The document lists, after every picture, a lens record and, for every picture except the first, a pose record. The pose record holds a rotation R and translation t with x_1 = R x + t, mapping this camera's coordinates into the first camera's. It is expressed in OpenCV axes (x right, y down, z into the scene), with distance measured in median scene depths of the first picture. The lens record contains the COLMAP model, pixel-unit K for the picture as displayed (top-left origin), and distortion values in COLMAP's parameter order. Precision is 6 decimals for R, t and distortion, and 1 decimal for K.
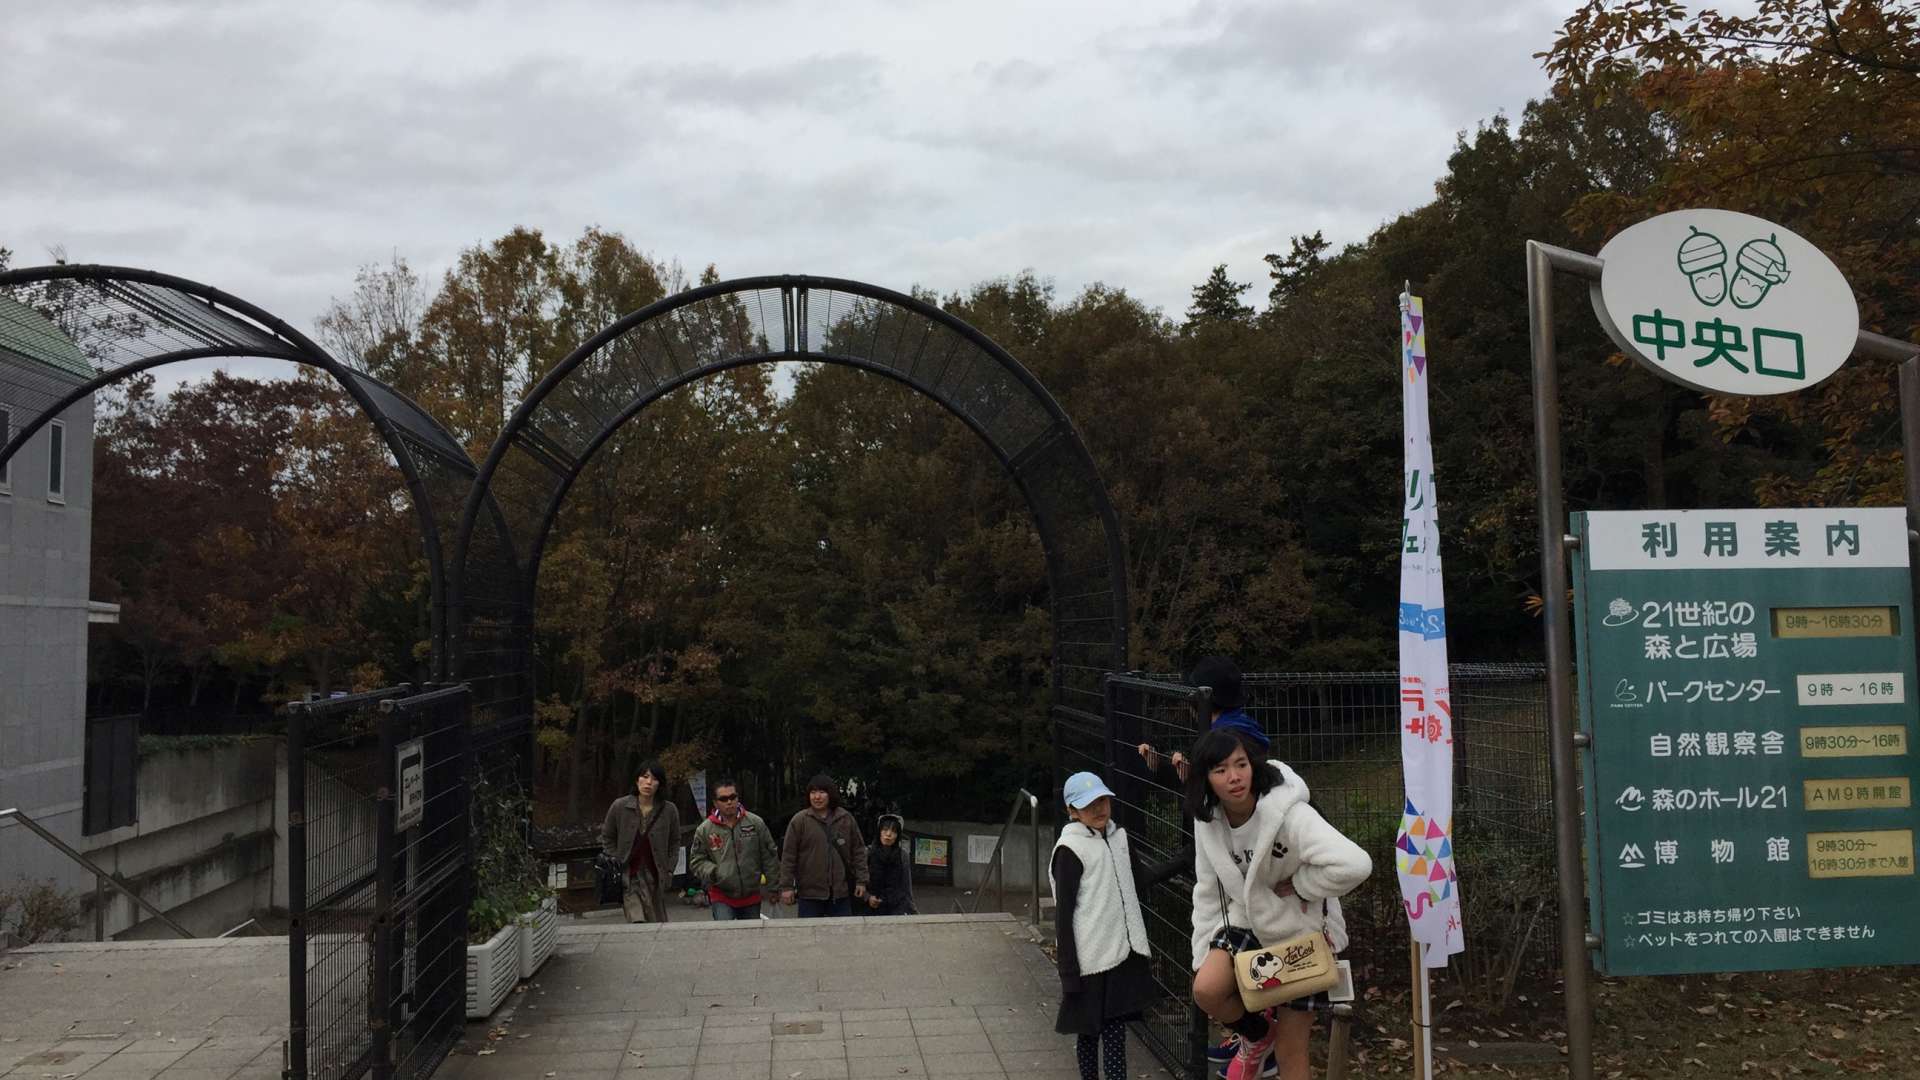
lens RADIAL K [[1851.6, 0, 962.6], [0, 1851.6, 537.3], [0, 0, 1]] dist [0.005214, -0.001203]
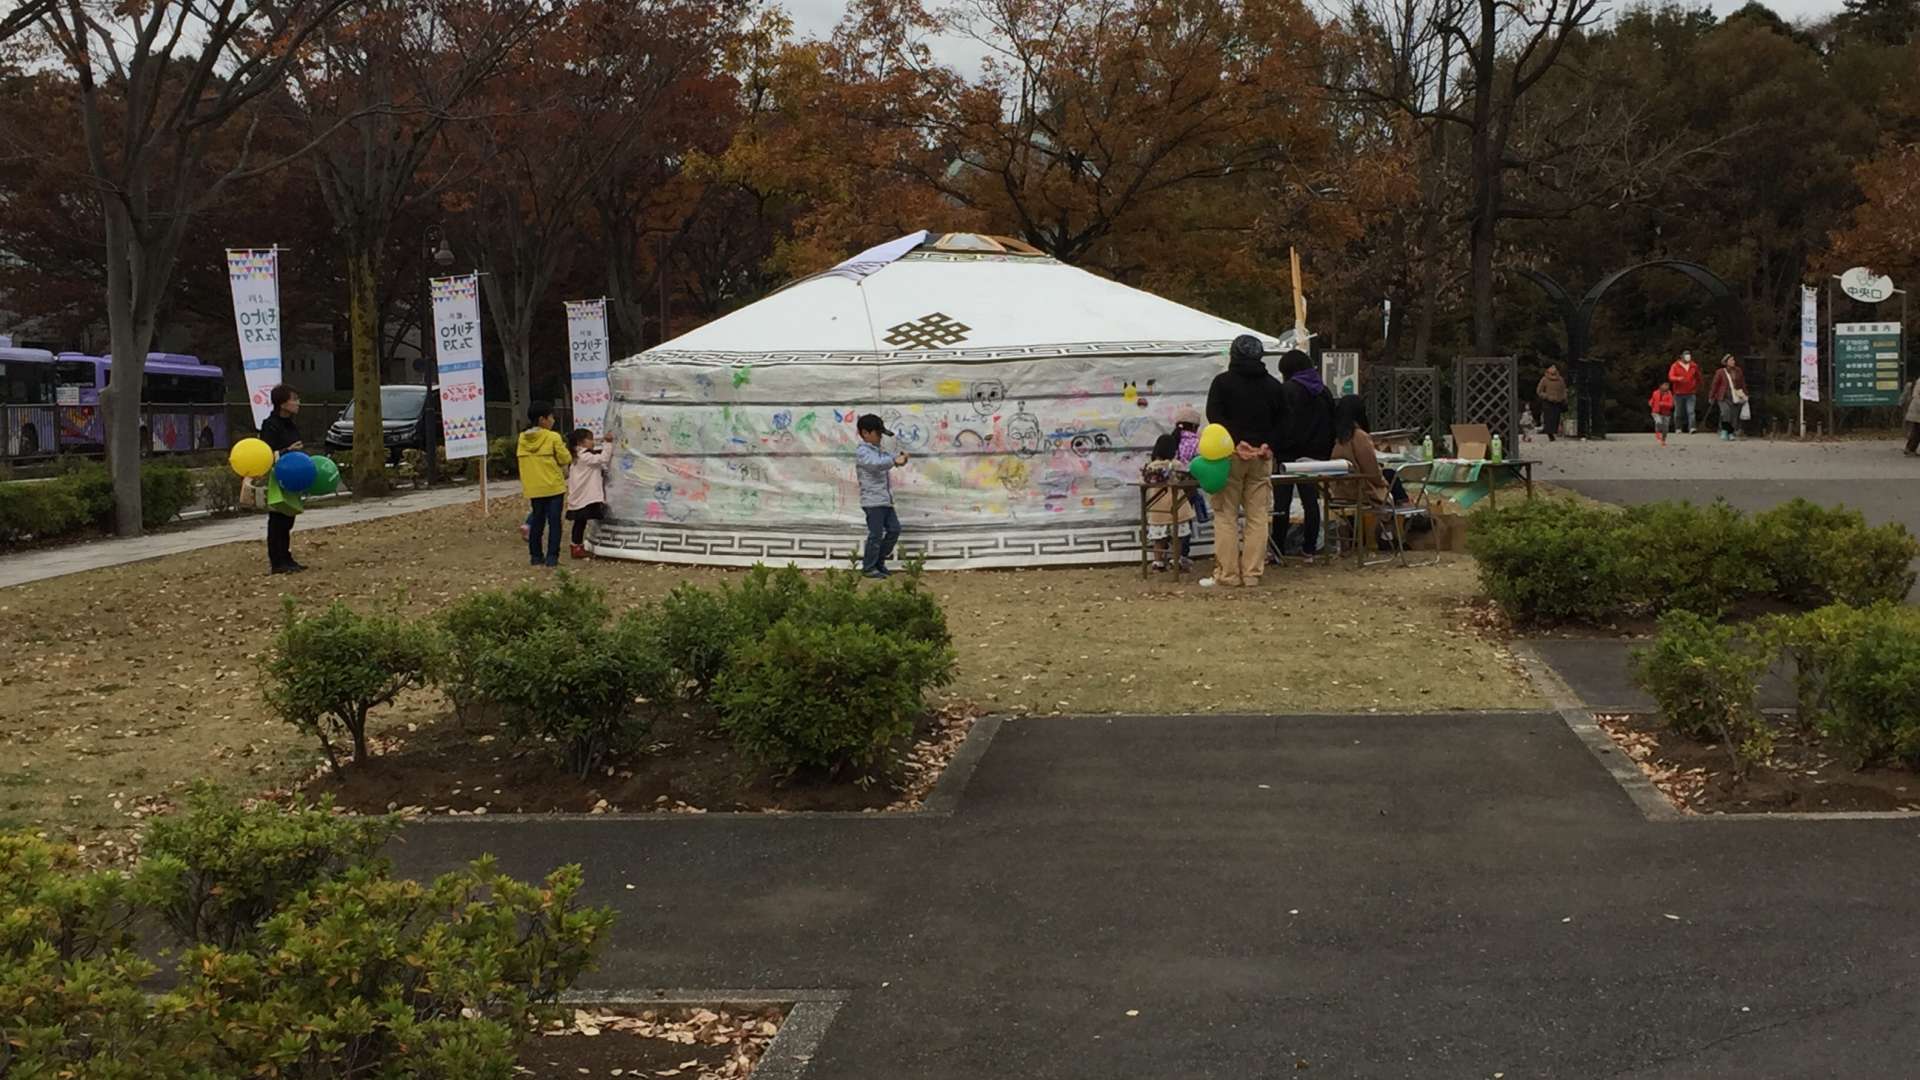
lens RADIAL K [[2424.1, 0, 955.6], [0, 2424.1, 534.2], [0, 0, 1]] dist [0.040382, 0.000000]
pose [[0.972537, 0.012027, -0.232436, -0.521734], [0.017521, 0.992047, 0.124639, -0.343724], [0.232087, -0.125289, 0.964592, -6.704135]]
